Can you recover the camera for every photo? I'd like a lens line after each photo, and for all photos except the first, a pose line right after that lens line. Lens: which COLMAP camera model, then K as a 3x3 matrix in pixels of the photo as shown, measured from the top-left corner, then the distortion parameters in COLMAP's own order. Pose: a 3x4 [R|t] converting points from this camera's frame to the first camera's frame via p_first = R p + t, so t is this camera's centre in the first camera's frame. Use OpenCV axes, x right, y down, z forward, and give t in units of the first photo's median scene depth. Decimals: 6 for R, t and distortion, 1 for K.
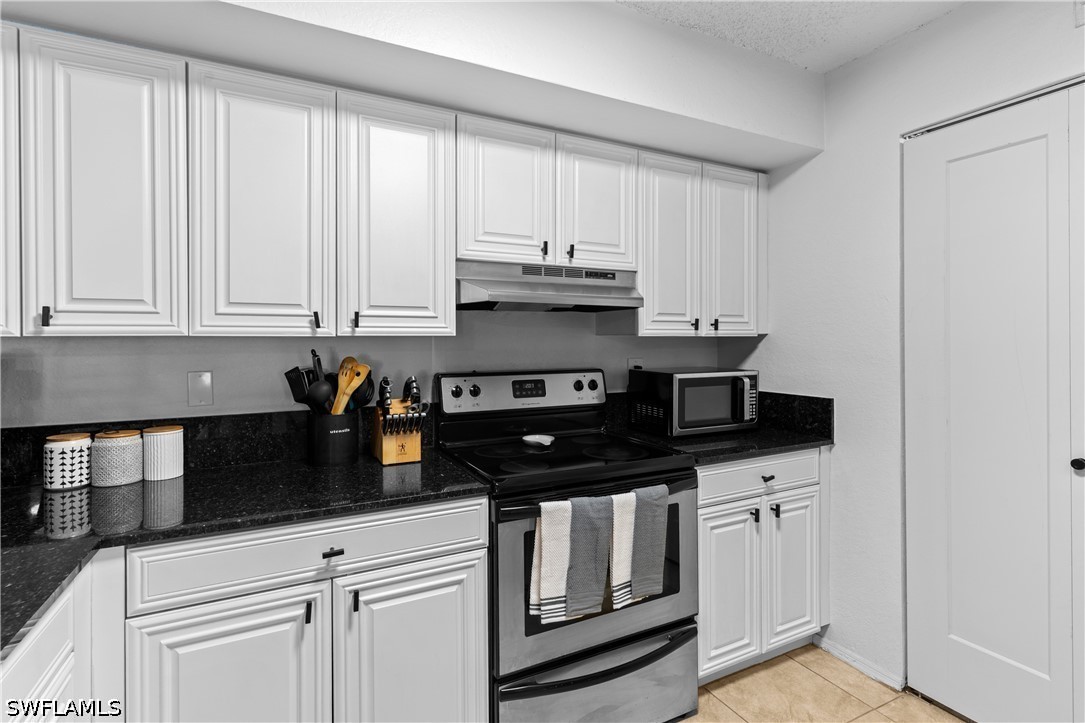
lens RADIAL K [[517.5, 0, 535.8], [0, 517.5, 342.1], [0, 0, 1]] dist [0.001304, 0.000602]
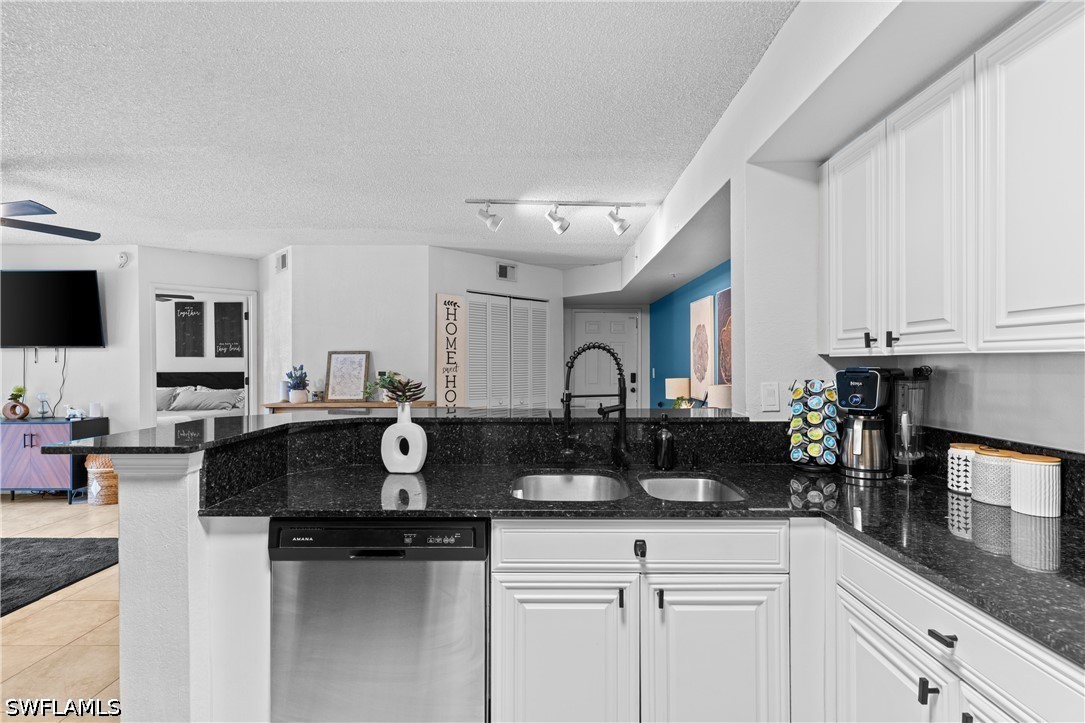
lens RADIAL K [[517.5, 0, 555.6], [0, 517.5, 364.7], [0, 0, 1]] dist [0.001304, 0.000602]
pose [[-0.442875, 0.012277, -0.896499, 0.428128], [0.004457, 0.999924, 0.011491, -0.004992], [0.896572, 0.001094, -0.442896, 0.658647]]
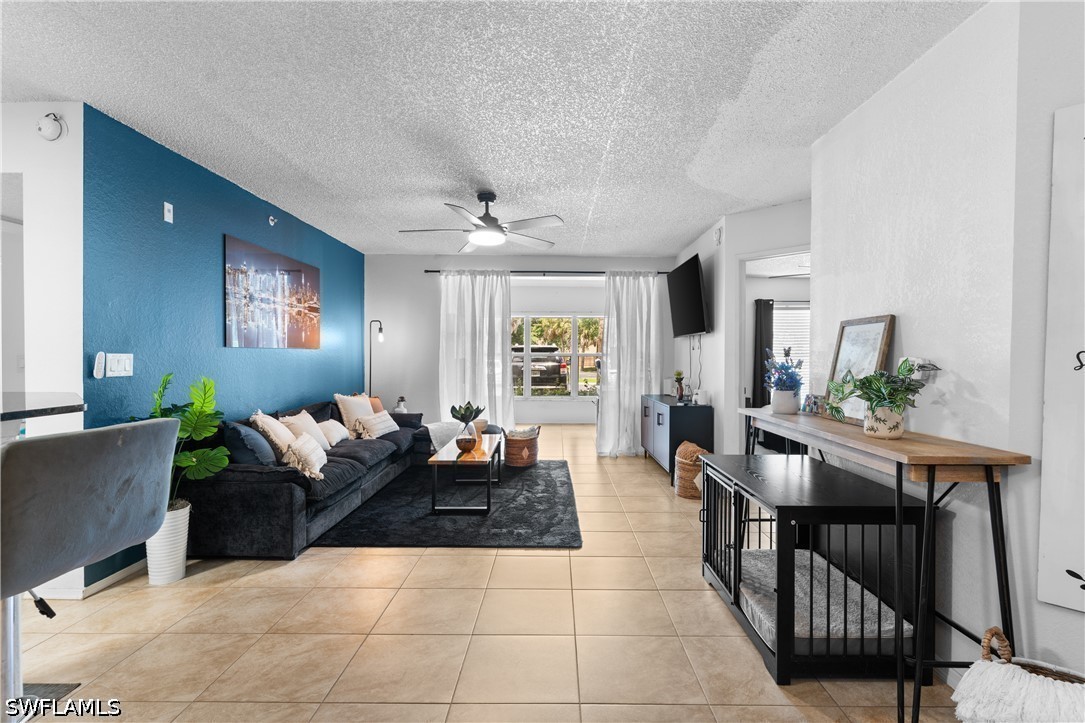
lens RADIAL K [[517.5, 0, 550.4], [0, 517.5, 363.4], [0, 0, 1]] dist [0.001304, 0.000602]
pose [[-0.895160, -0.006075, 0.445704, -1.697240], [-0.000315, 0.999916, 0.012995, 0.056857], [-0.445745, 0.011492, -0.895086, -0.096153]]
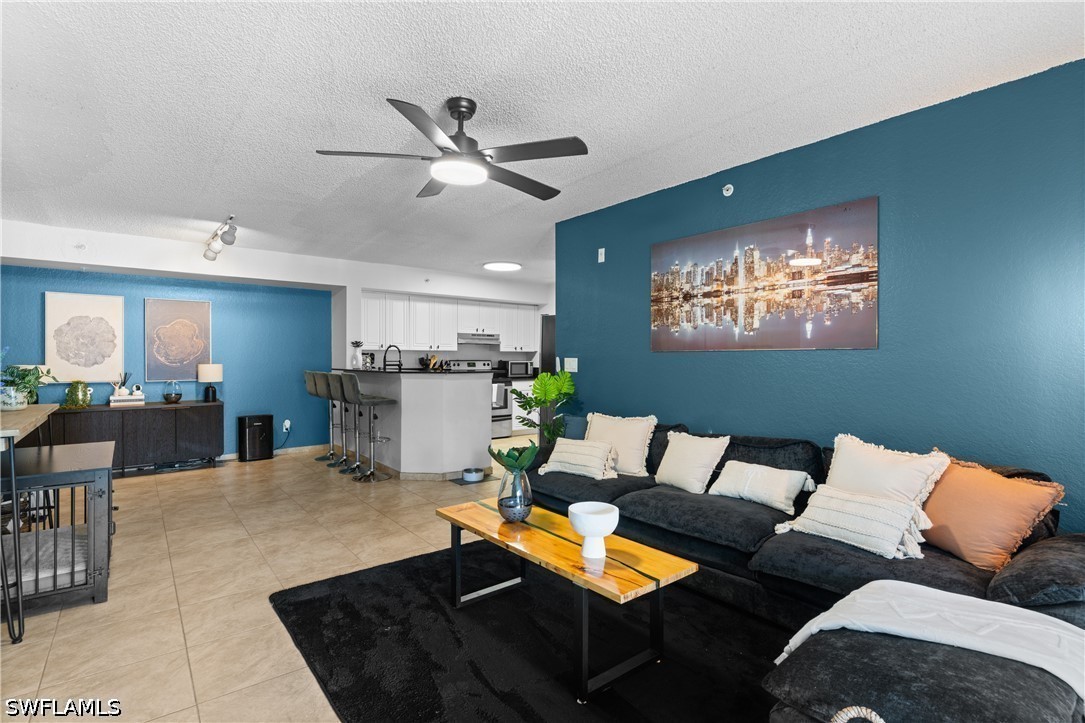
lens RADIAL K [[517.5, 0, 537.7], [0, 517.5, 361.8], [0, 0, 1]] dist [0.001304, 0.000602]
pose [[0.979313, 0.007417, 0.202216, -0.404949], [-0.008959, 0.999937, 0.006712, 0.049377], [-0.202153, -0.008384, 0.979318, -3.734151]]
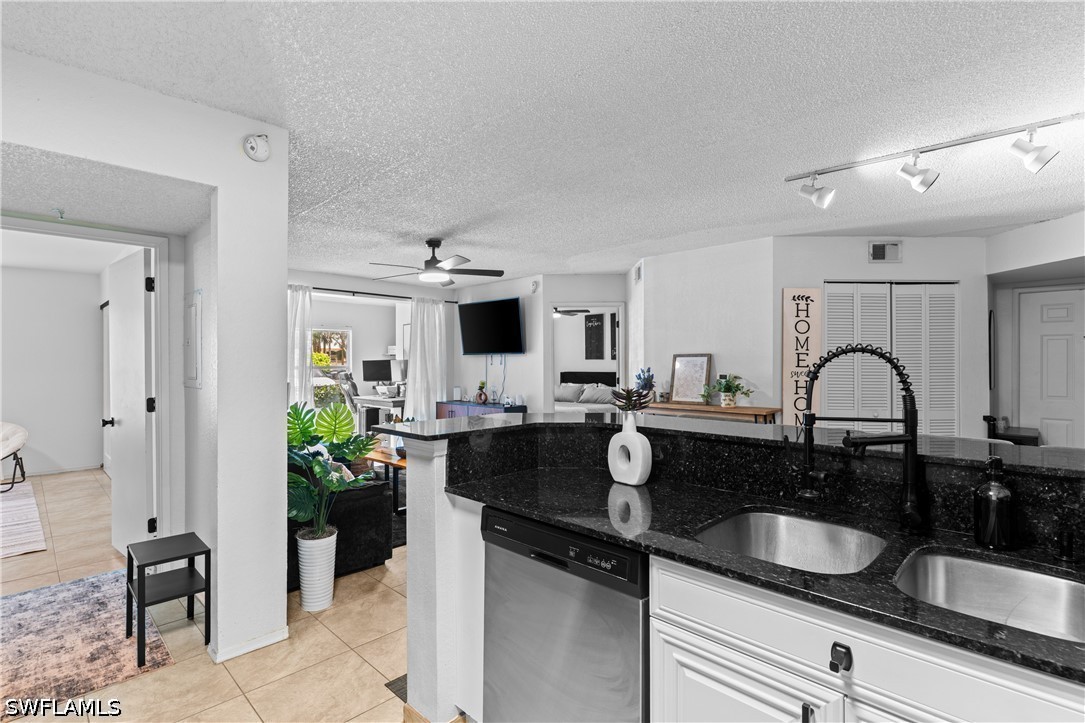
lens RADIAL K [[517.5, 0, 541.3], [0, 517.5, 361.2], [0, 0, 1]] dist [0.001304, 0.000602]
pose [[-0.944785, 0.007536, -0.327605, 0.079884], [0.008295, 0.999965, -0.000920, -0.017359], [0.327587, -0.003587, -0.944814, 0.843399]]
